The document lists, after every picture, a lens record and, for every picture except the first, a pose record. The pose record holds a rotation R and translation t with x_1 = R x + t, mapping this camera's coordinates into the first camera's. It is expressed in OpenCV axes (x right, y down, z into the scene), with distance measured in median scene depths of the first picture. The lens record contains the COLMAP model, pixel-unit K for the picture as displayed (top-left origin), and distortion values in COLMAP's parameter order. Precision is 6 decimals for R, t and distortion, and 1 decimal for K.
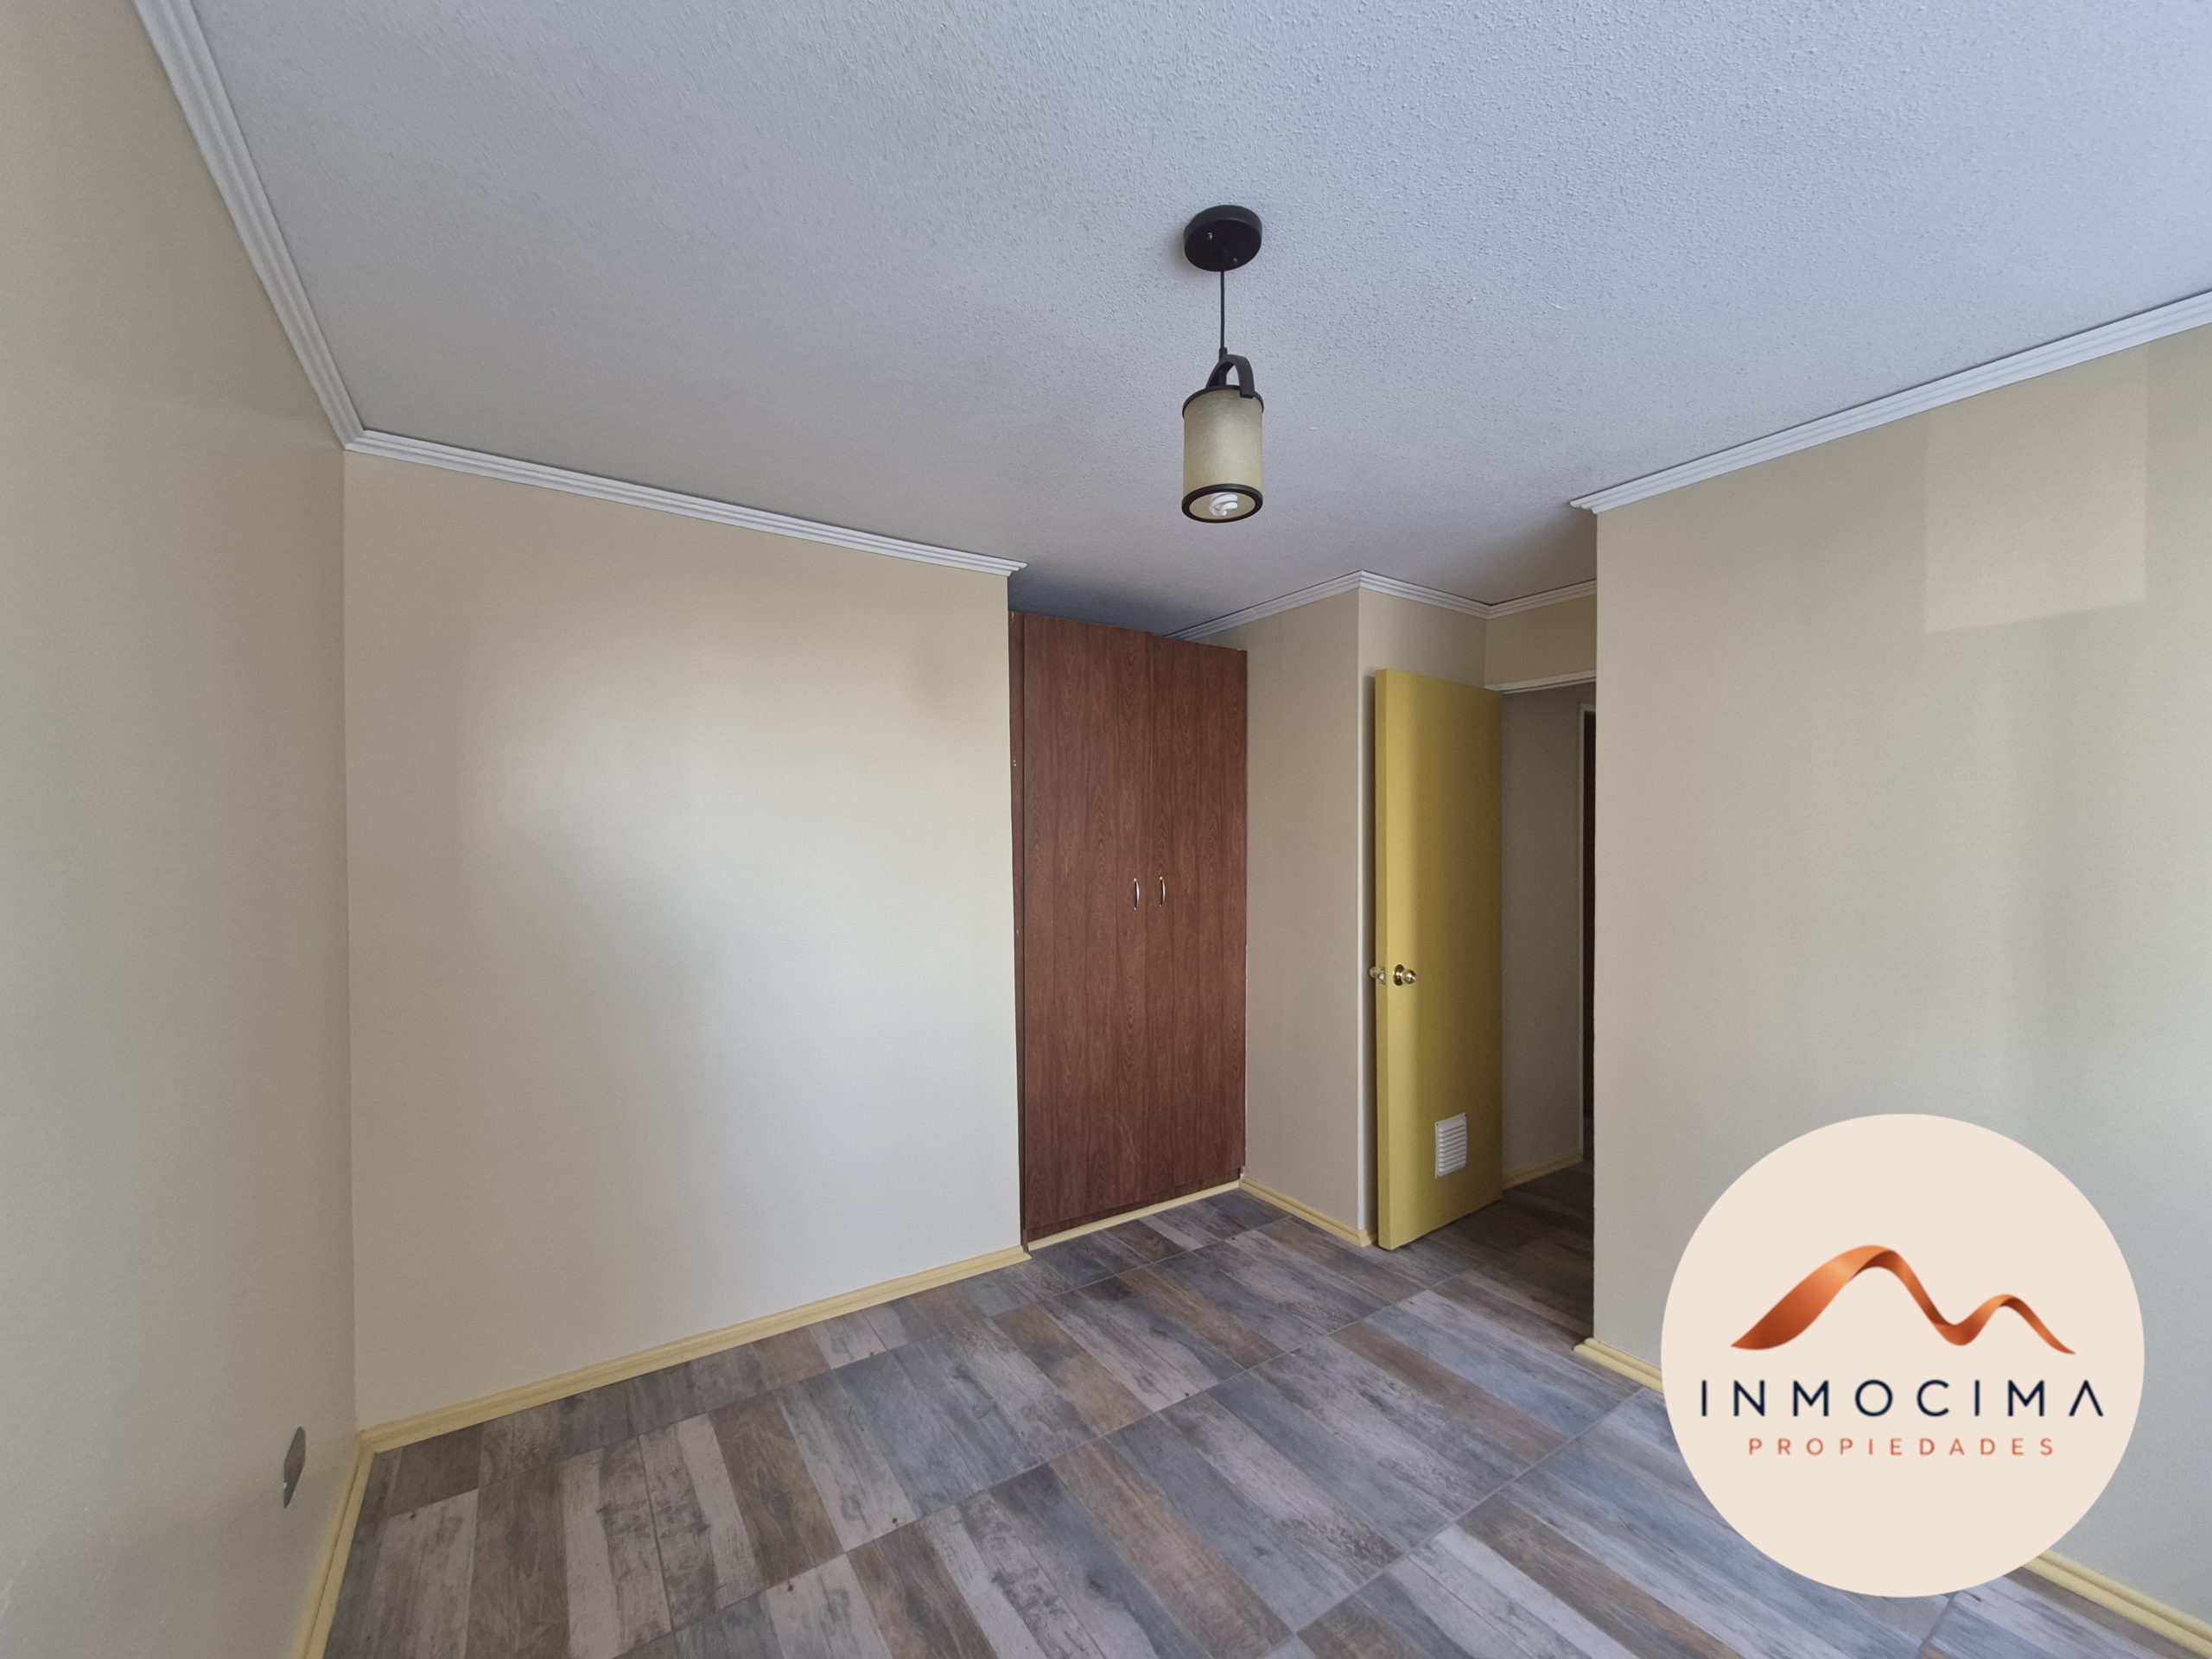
lens RADIAL K [[867.9, 0, 1093.5], [0, 867.9, 849.5], [0, 0, 1]] dist [0.013742, -0.005237]
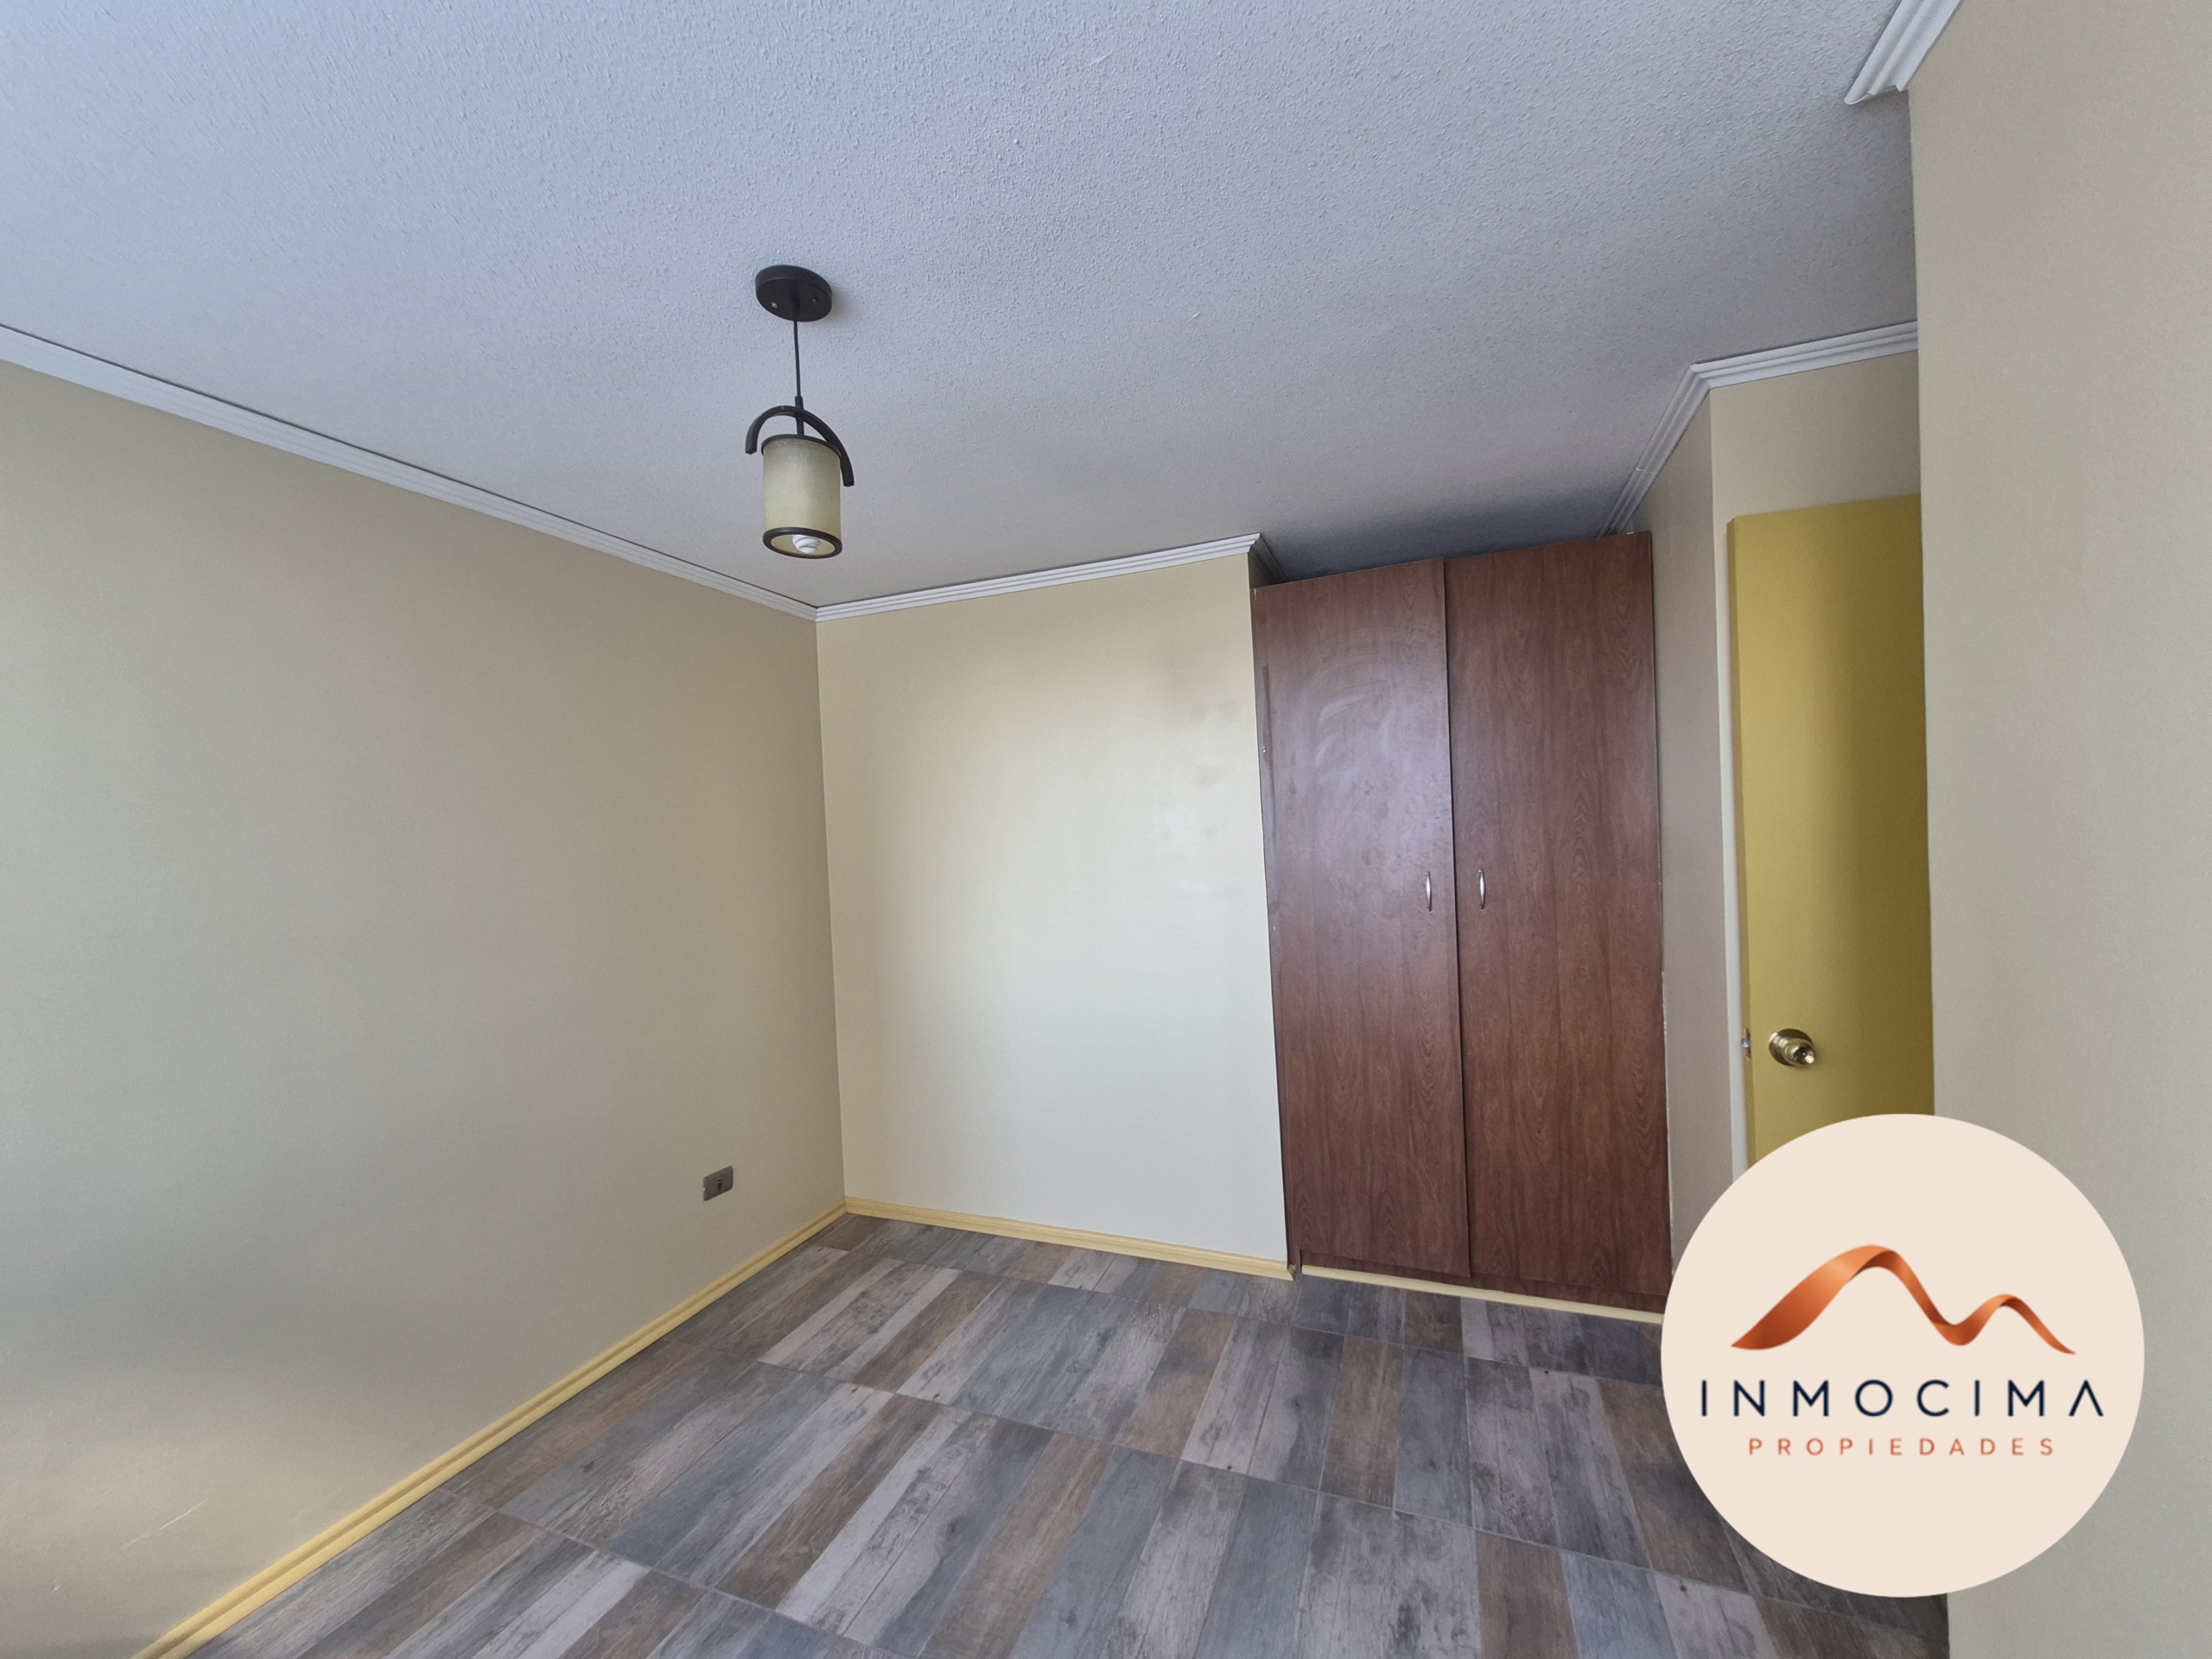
lens RADIAL K [[867.9, 0, 1093.5], [0, 867.9, 849.5], [0, 0, 1]] dist [0.013742, -0.005237]
pose [[0.578281, -0.008696, -0.815791, 0.685579], [0.031609, 0.999431, 0.011752, -0.007479], [0.815225, -0.032582, 0.578227, 0.370487]]
